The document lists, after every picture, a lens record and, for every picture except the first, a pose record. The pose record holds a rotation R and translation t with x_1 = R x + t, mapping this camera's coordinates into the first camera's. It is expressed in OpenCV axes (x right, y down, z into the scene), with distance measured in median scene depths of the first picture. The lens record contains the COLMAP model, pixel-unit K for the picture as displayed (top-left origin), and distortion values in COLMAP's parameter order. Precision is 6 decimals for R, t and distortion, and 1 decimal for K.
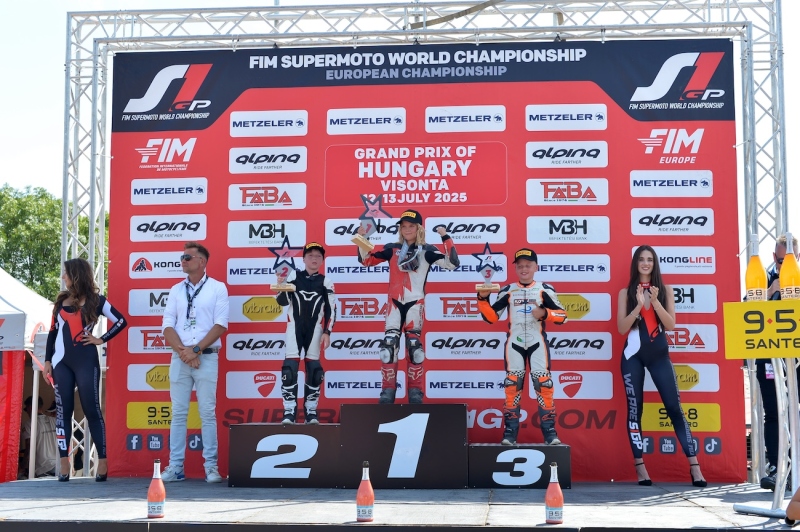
lens RADIAL K [[1135.9, 0, 399.7], [0, 1135.9, 302.1], [0, 0, 1]] dist [-0.074040, 0.077955]
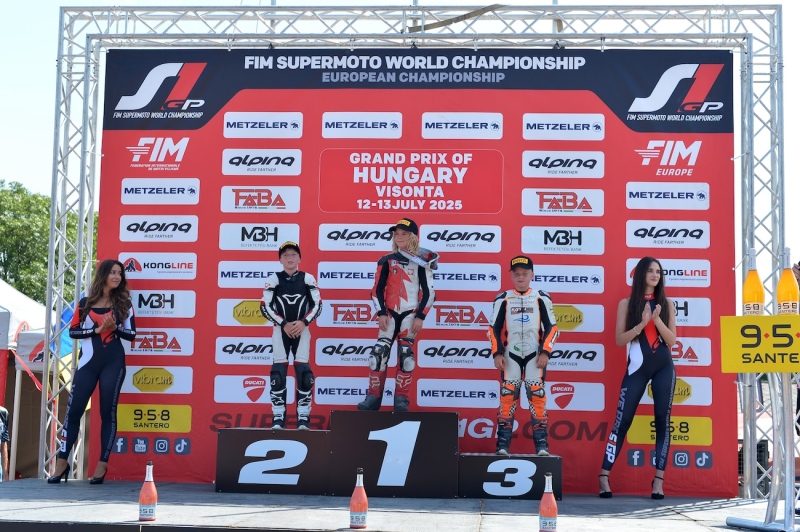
lens RADIAL K [[1337.7, 0, 386.7], [0, 1337.7, 267.4], [0, 0, 1]] dist [-0.036637, -0.022388]
pose [[0.999712, 0.020348, 0.012721, -0.020643], [-0.020208, 0.999734, -0.011107, -0.023242], [-0.012944, 0.010847, 0.999857, -0.170550]]
